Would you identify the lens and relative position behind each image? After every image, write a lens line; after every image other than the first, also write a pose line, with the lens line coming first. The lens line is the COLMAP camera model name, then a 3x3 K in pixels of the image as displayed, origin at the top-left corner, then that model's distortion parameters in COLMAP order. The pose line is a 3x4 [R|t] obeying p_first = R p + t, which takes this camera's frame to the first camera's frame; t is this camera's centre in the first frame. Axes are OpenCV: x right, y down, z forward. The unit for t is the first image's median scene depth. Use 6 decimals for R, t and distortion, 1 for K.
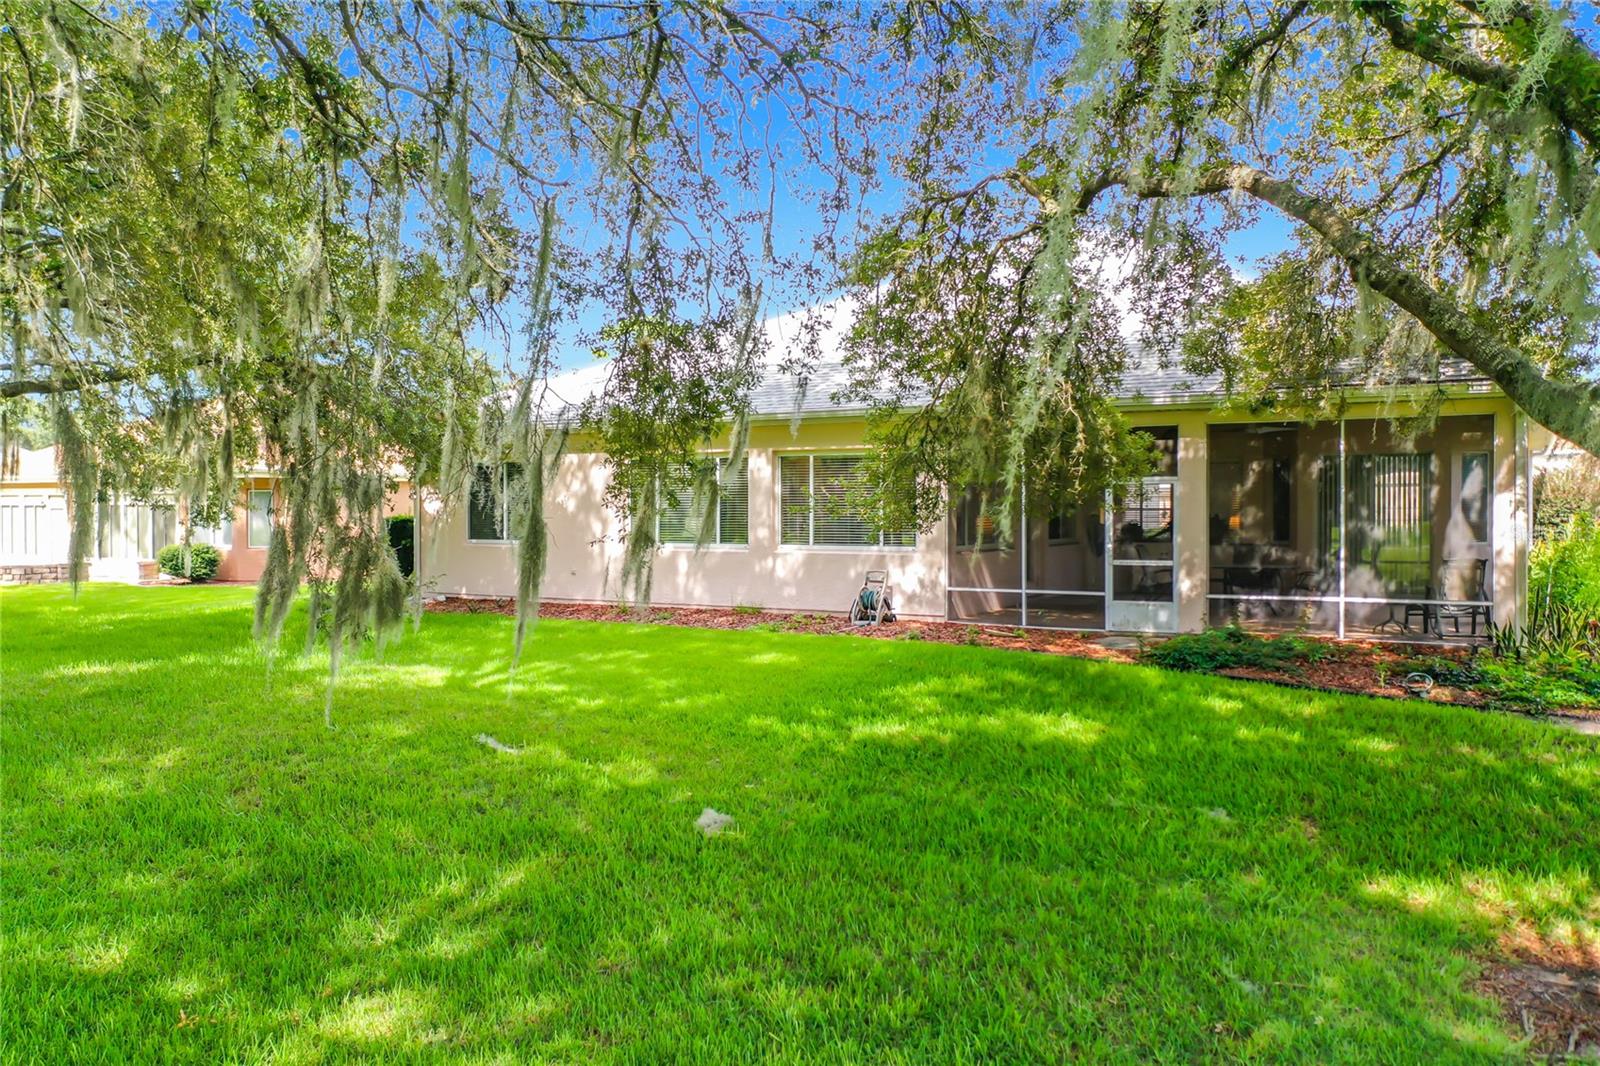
lens RADIAL K [[1252.5, 0, 790.8], [0, 1252.5, 536.8], [0, 0, 1]] dist [-0.006428, 0.006862]
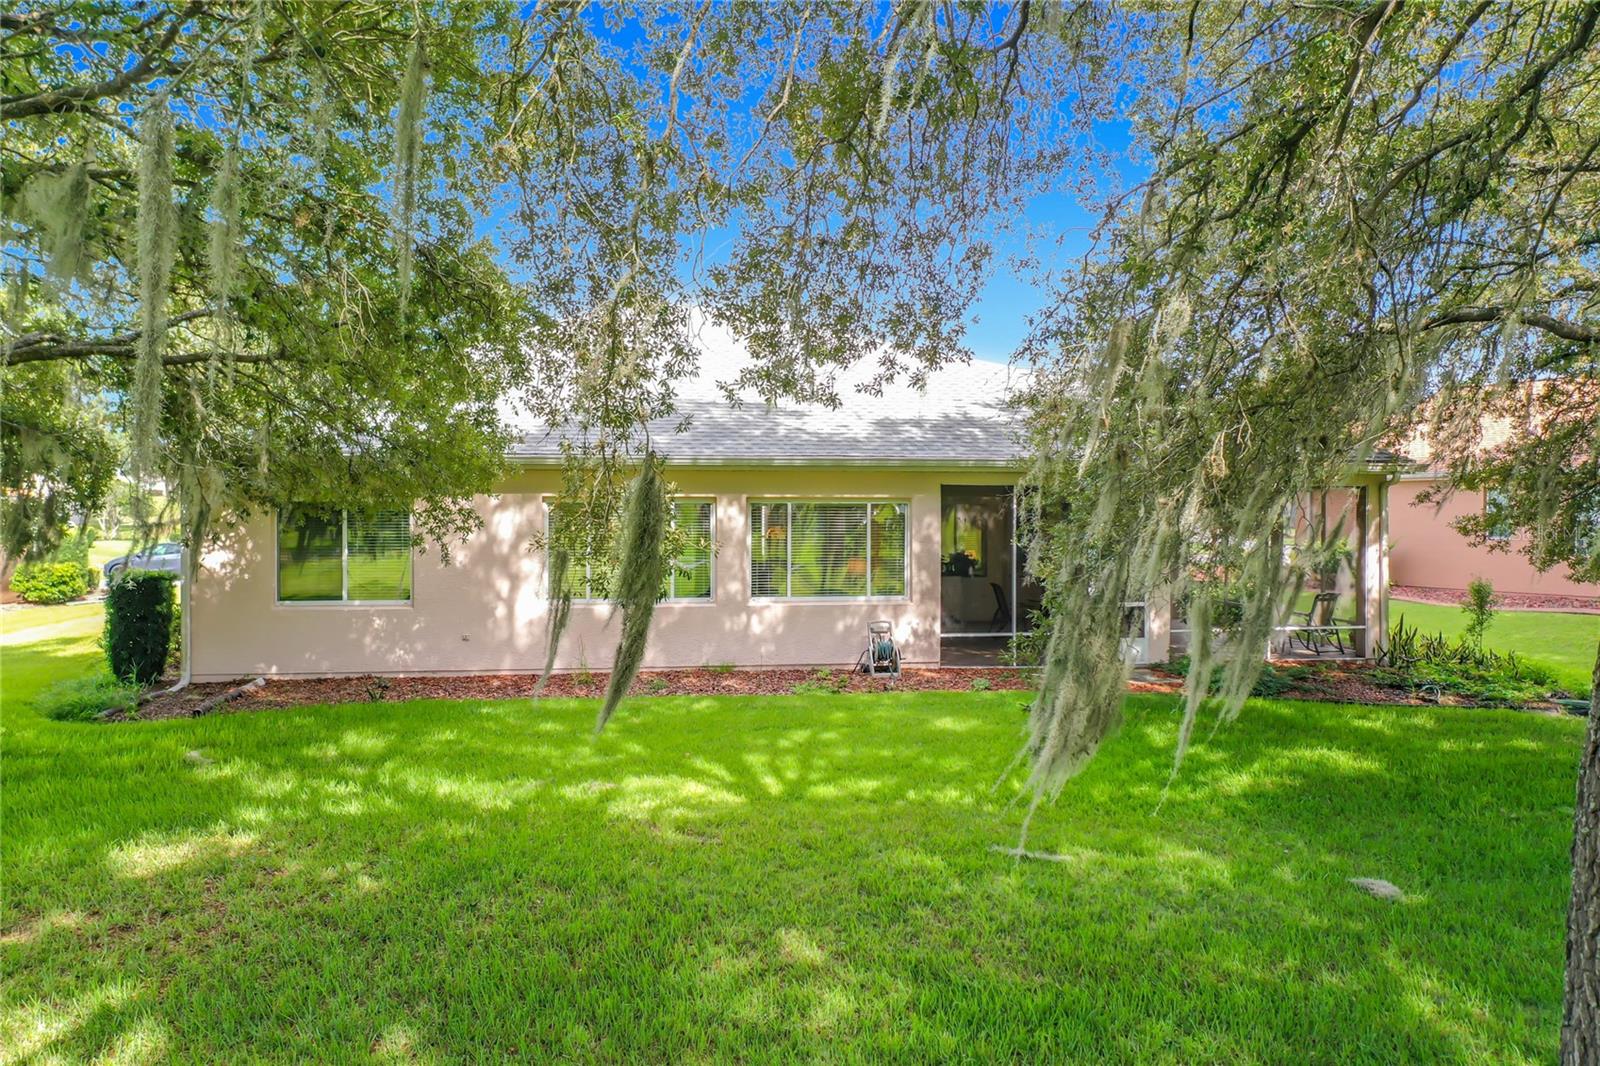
lens RADIAL K [[1252.5, 0, 802.1], [0, 1252.5, 531.8], [0, 0, 1]] dist [-0.006428, 0.006862]
pose [[0.787281, -0.004020, 0.616581, -0.605786], [0.014452, 0.999824, -0.011934, -0.034895], [-0.616425, 0.018306, 0.787201, 0.252102]]
